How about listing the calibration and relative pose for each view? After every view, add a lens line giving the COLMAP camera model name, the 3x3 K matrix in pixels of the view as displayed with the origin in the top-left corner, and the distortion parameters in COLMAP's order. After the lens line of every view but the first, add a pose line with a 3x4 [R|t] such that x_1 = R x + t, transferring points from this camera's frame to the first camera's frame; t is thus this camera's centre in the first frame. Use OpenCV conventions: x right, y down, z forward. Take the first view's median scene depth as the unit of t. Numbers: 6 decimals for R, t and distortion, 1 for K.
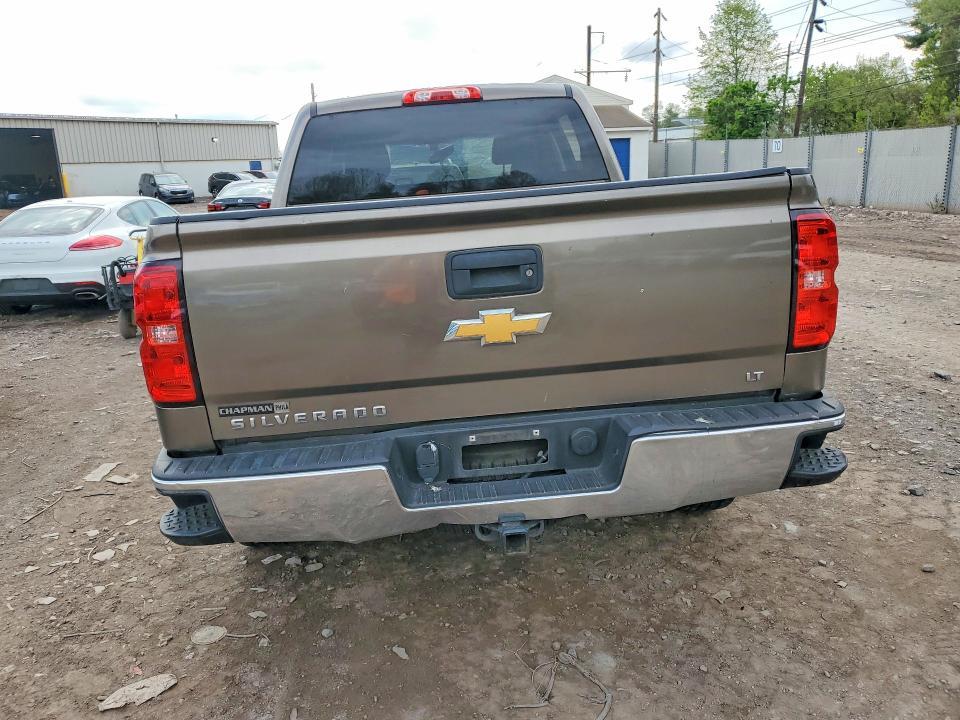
lens RADIAL K [[740.1, 0, 462.1], [0, 740.1, 356.2], [0, 0, 1]] dist [0.008449, 0.008183]
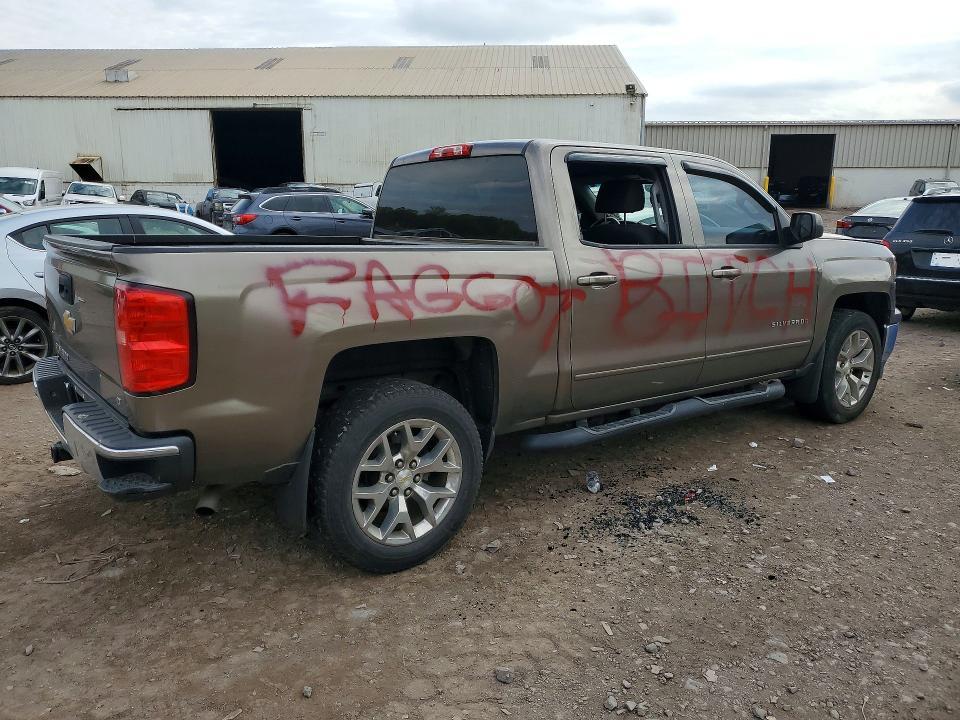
lens RADIAL K [[740.1, 0, 477.4], [0, 740.1, 365.9], [0, 0, 1]] dist [0.008449, 0.008183]
pose [[0.540878, 0.243915, -0.804957, 0.082900], [-0.233857, 0.962903, 0.134639, -0.016804], [0.807936, 0.115422, 0.577855, 0.035238]]
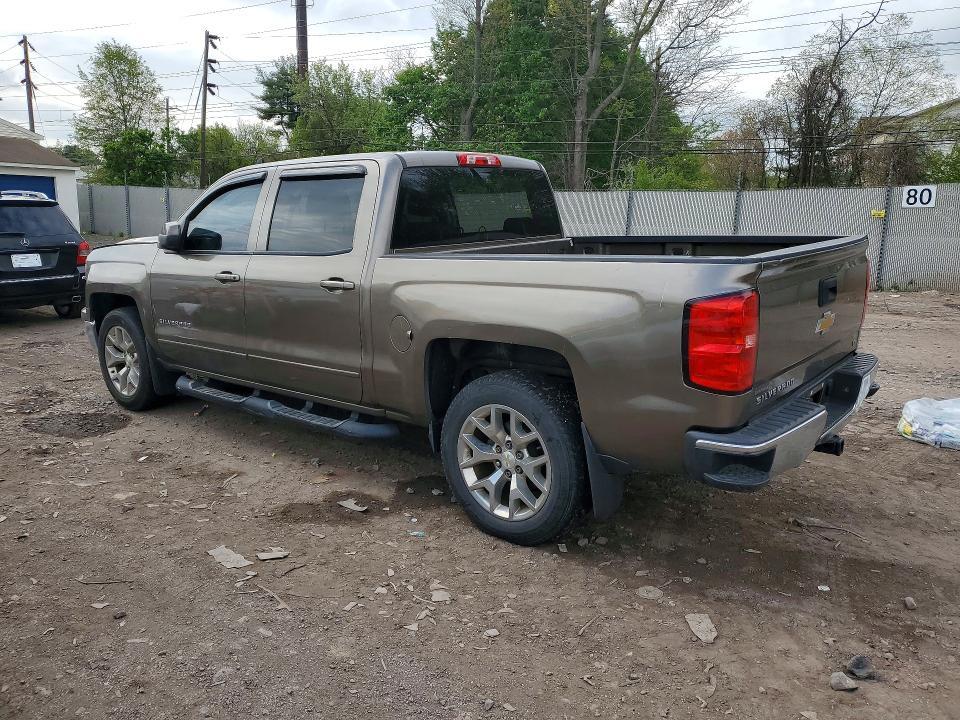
lens RADIAL K [[740.1, 0, 476.5], [0, 740.1, 355.7], [0, 0, 1]] dist [0.008449, 0.008183]
pose [[0.692938, -0.087421, 0.715677, -0.077114], [0.132003, 0.991226, -0.006728, -0.002481], [-0.708810, 0.099134, 0.698399, 0.016729]]
